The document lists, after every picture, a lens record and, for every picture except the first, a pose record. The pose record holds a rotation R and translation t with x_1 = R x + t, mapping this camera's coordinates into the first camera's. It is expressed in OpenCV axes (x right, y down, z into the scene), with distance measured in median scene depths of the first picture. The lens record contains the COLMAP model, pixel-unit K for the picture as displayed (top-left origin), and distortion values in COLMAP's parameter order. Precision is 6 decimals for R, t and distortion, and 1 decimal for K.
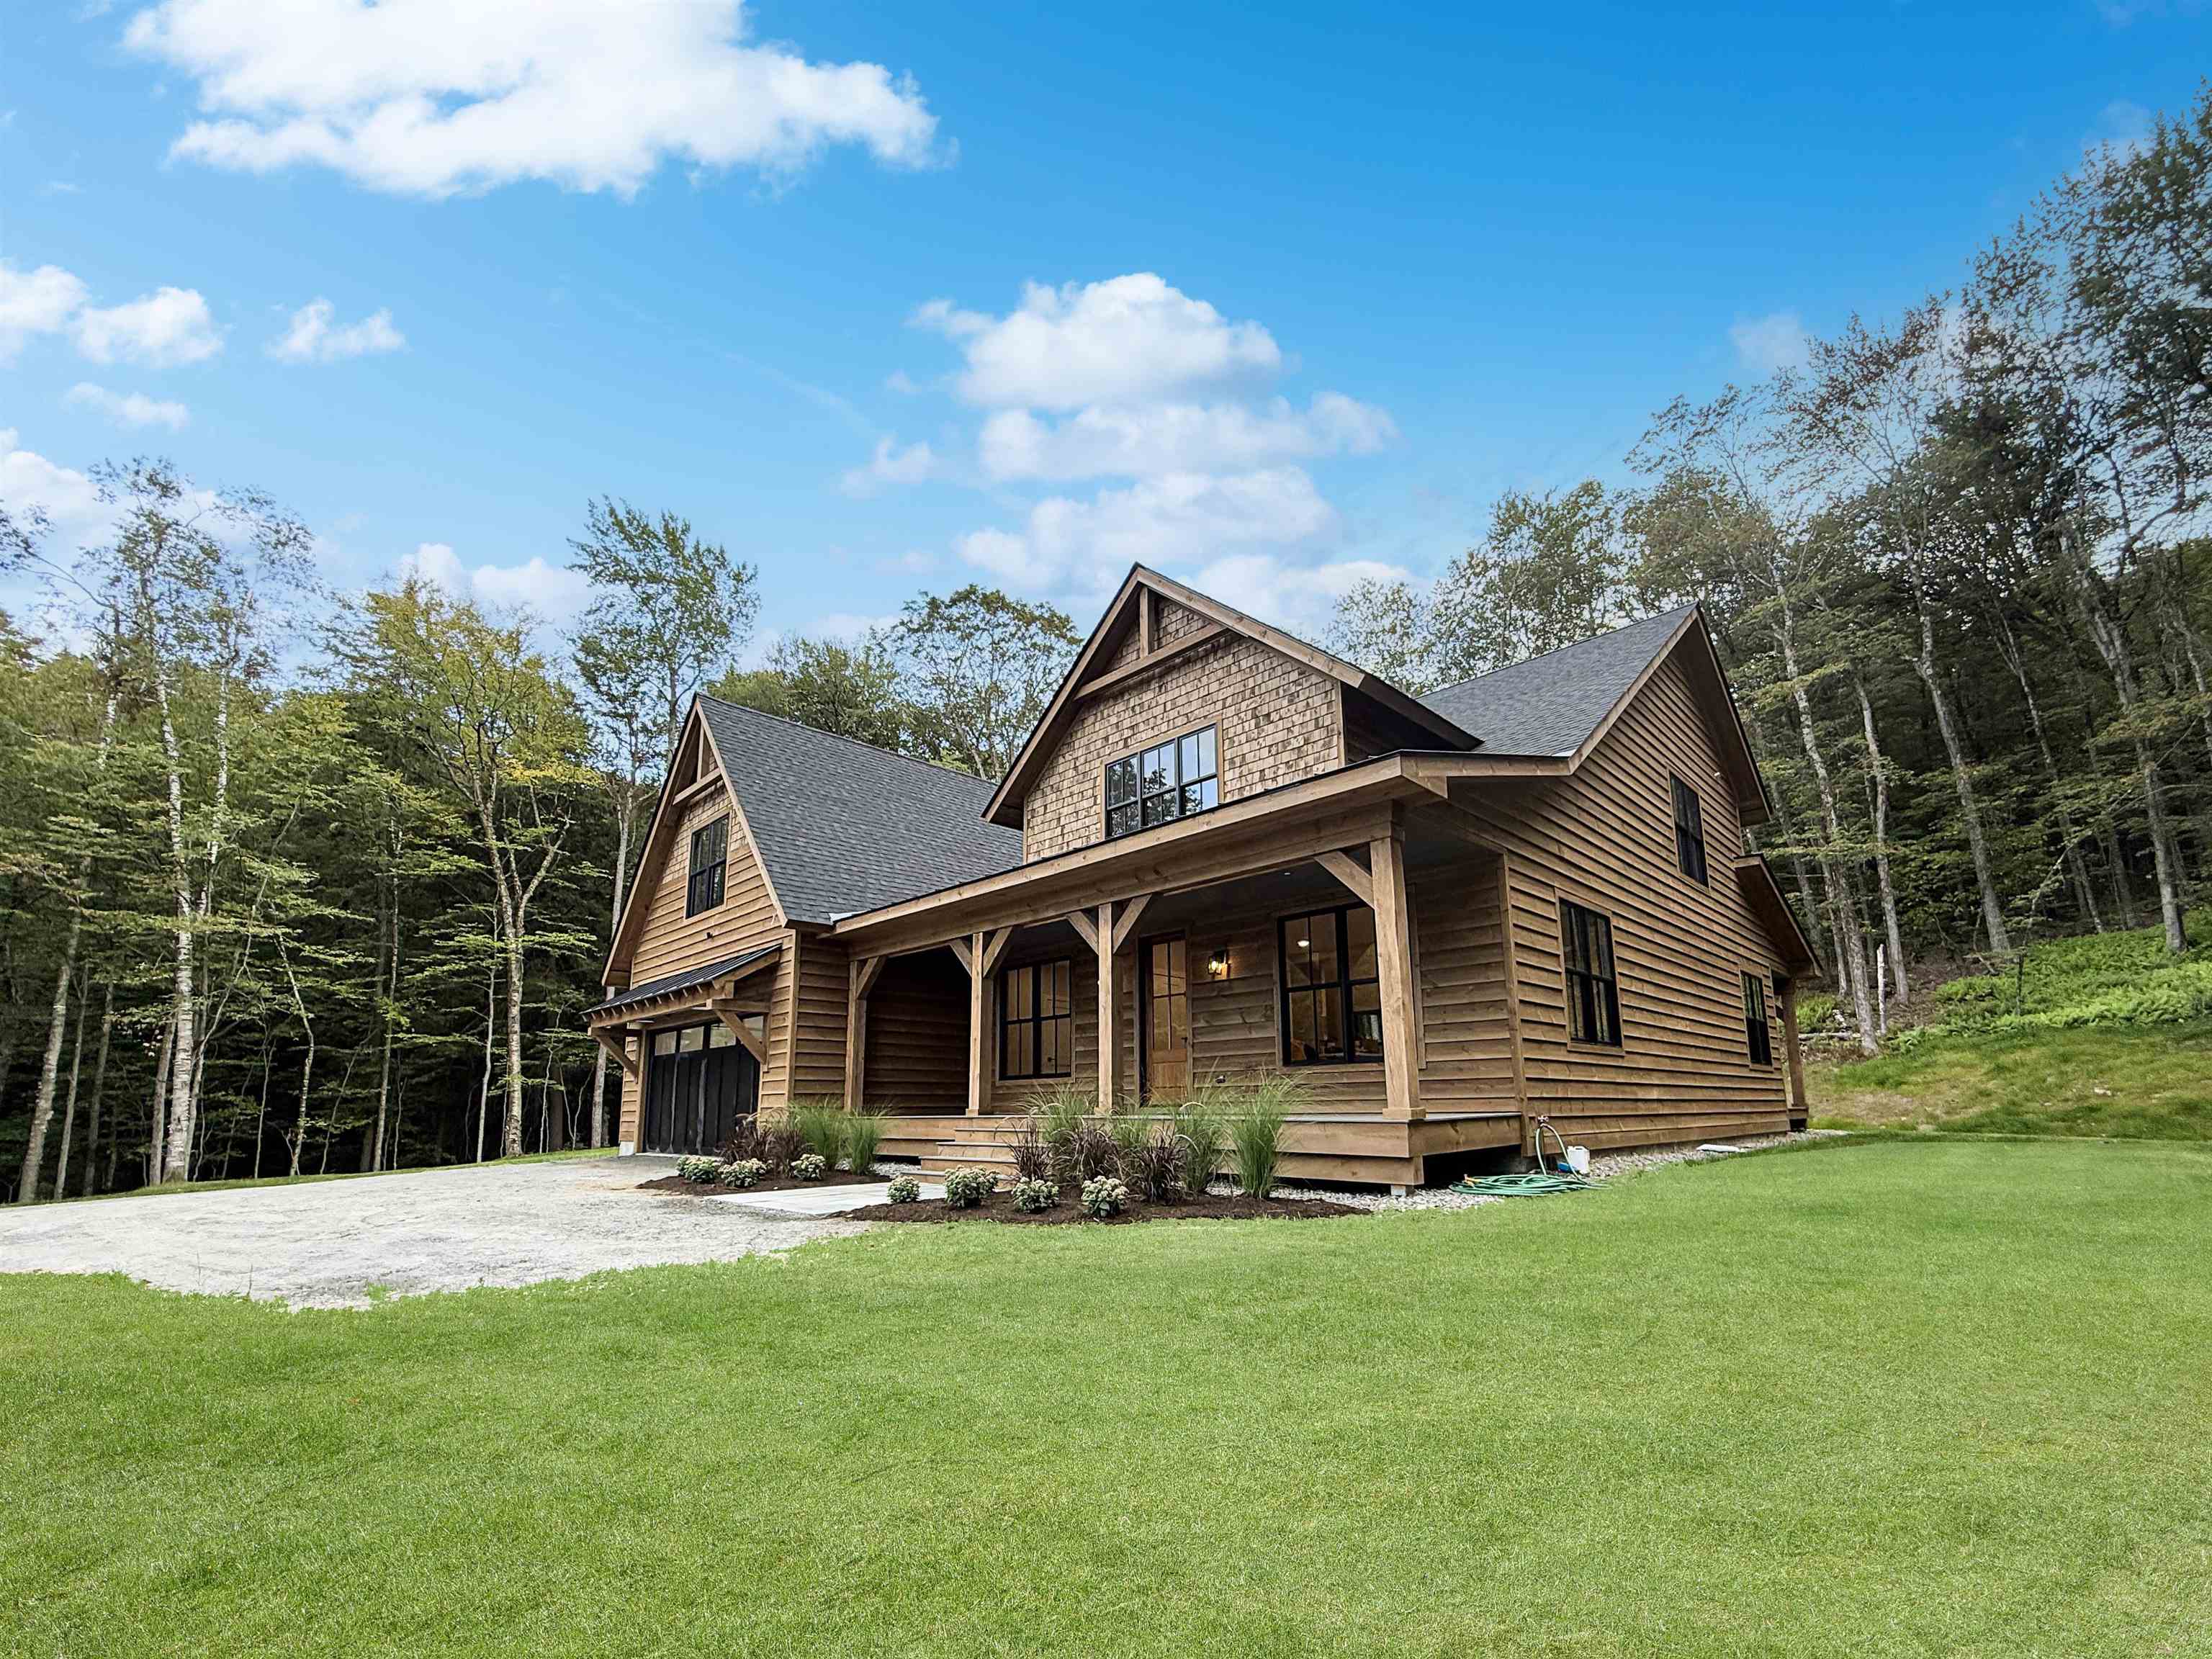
lens RADIAL K [[886.1, 0, 1132.2], [0, 886.1, 863.8], [0, 0, 1]] dist [-0.000827, 0.001487]
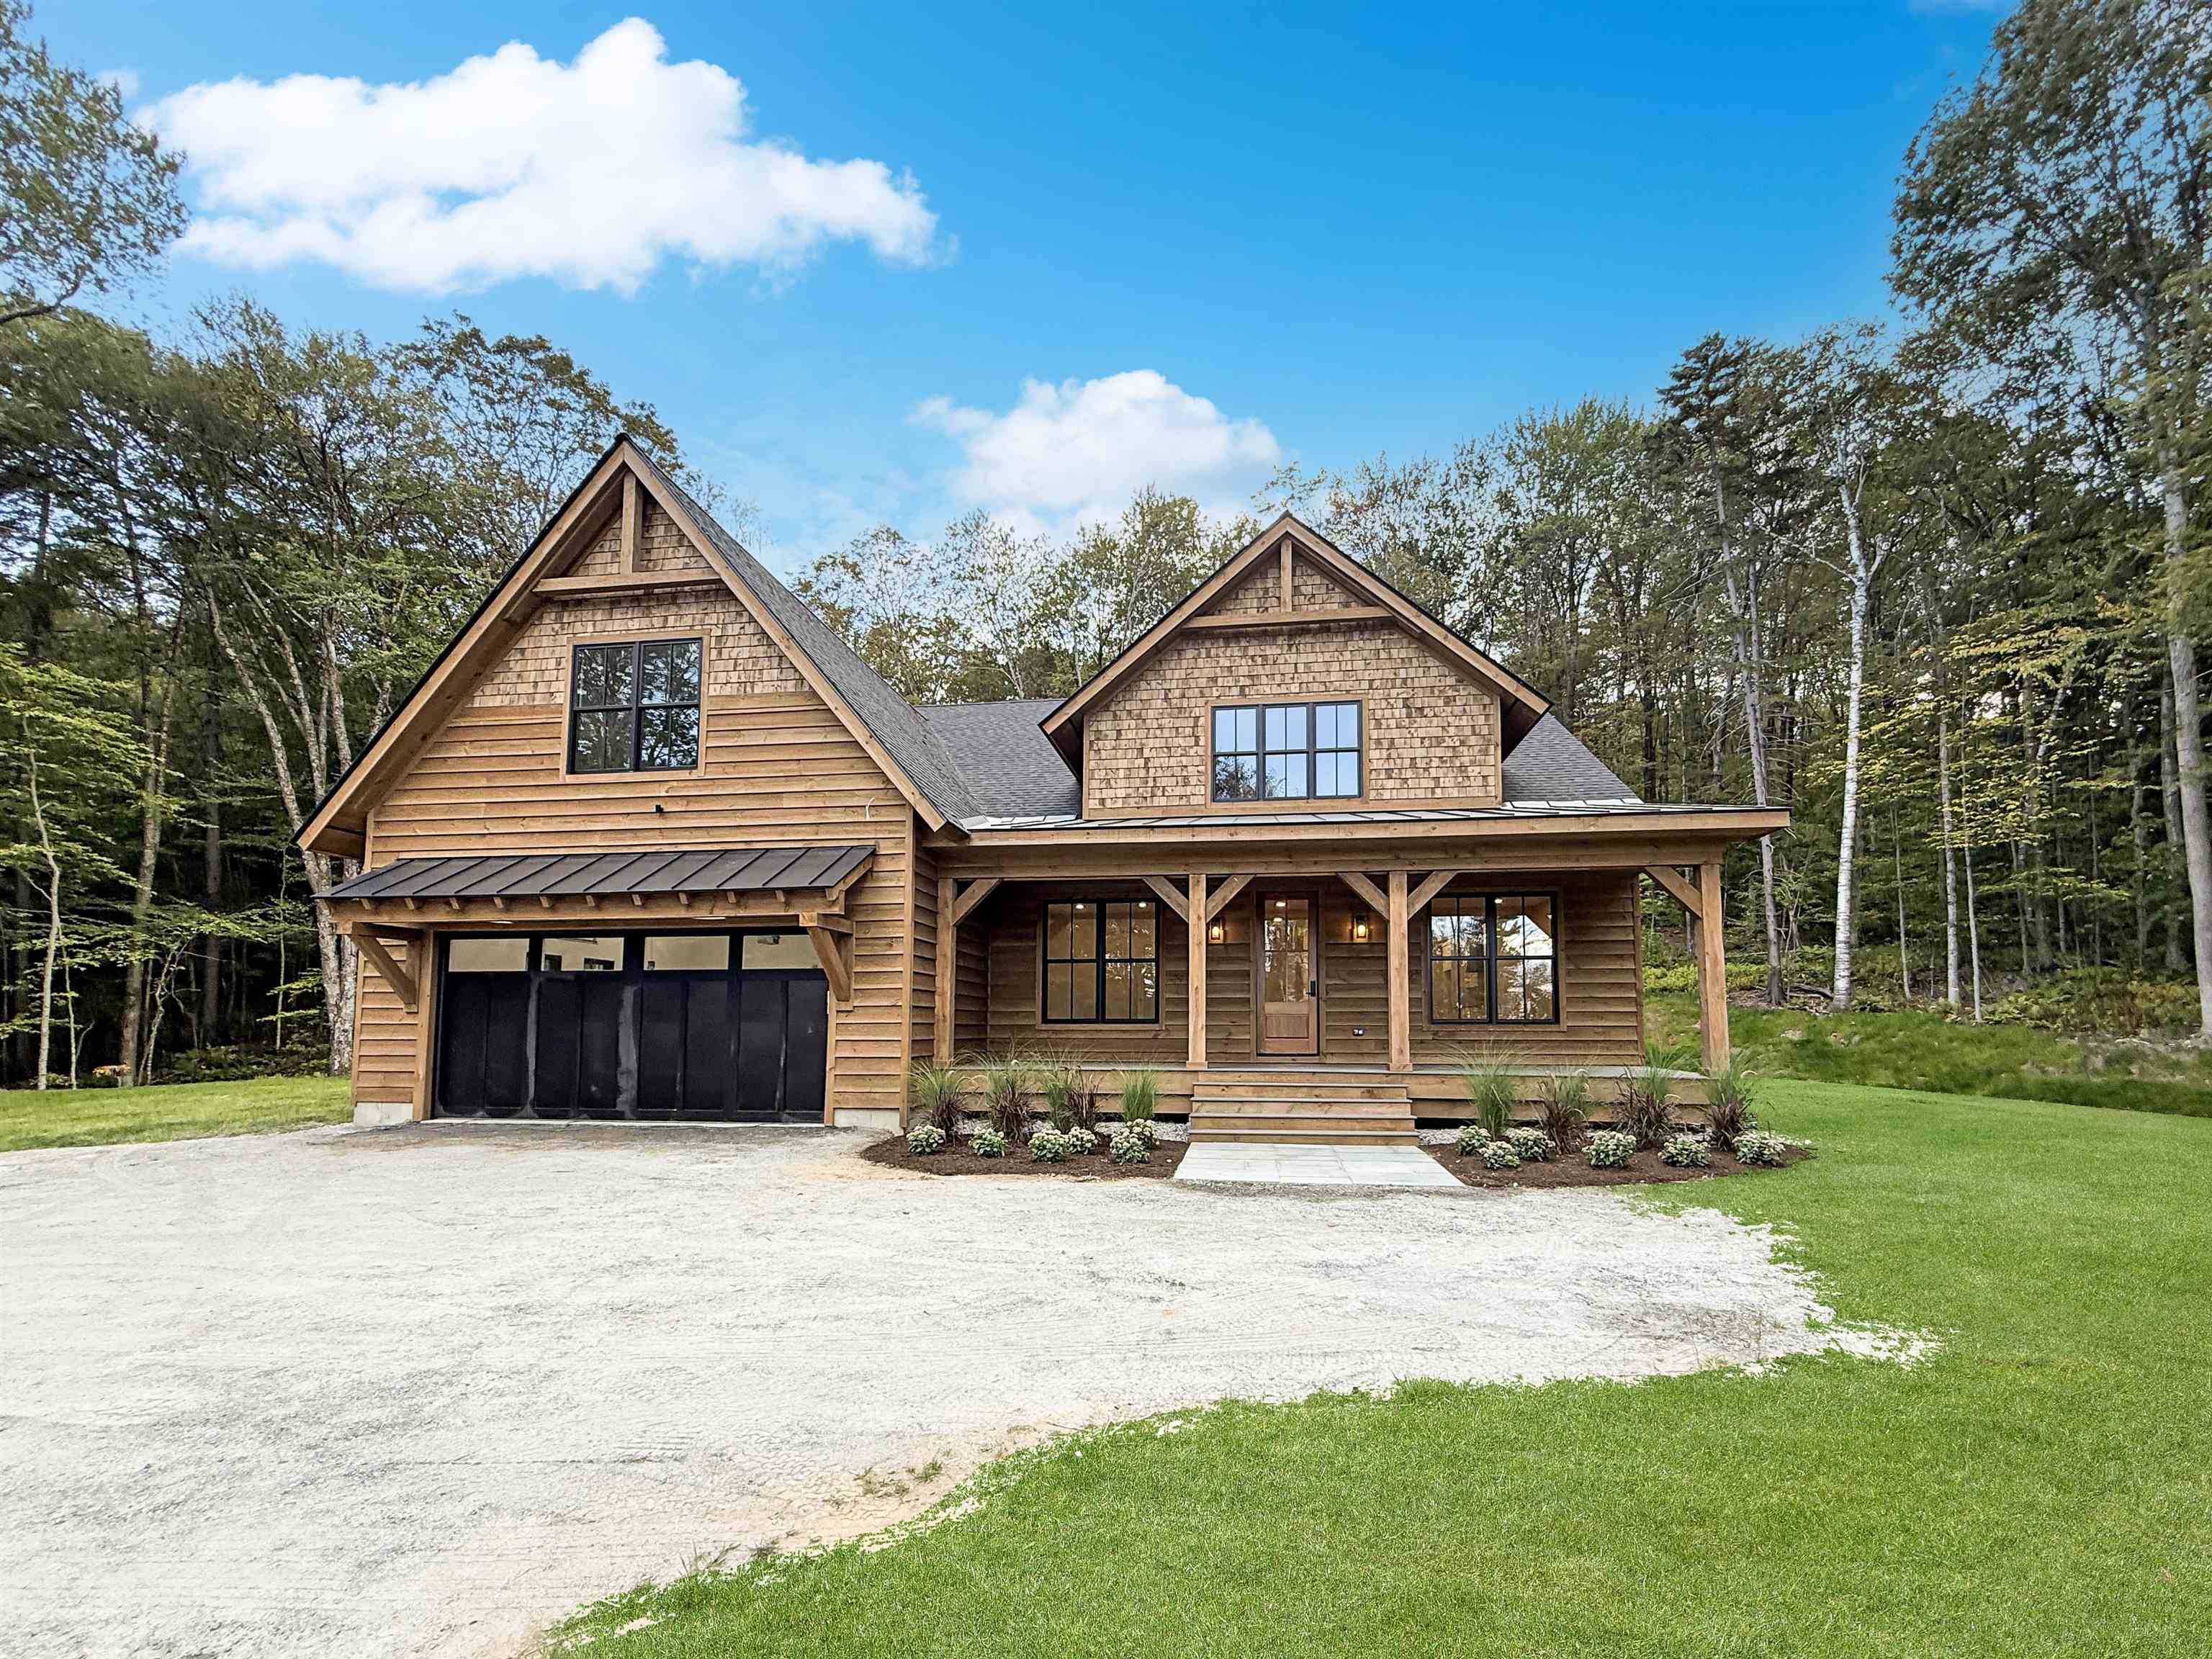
lens RADIAL K [[886.1, 0, 1112.6], [0, 886.1, 857.5], [0, 0, 1]] dist [-0.000827, 0.001487]
pose [[0.799255, 0.121687, 0.588544, -0.709366], [-0.170432, 0.984977, 0.027797, 0.044587], [-0.576320, -0.122524, 0.807987, 0.280346]]
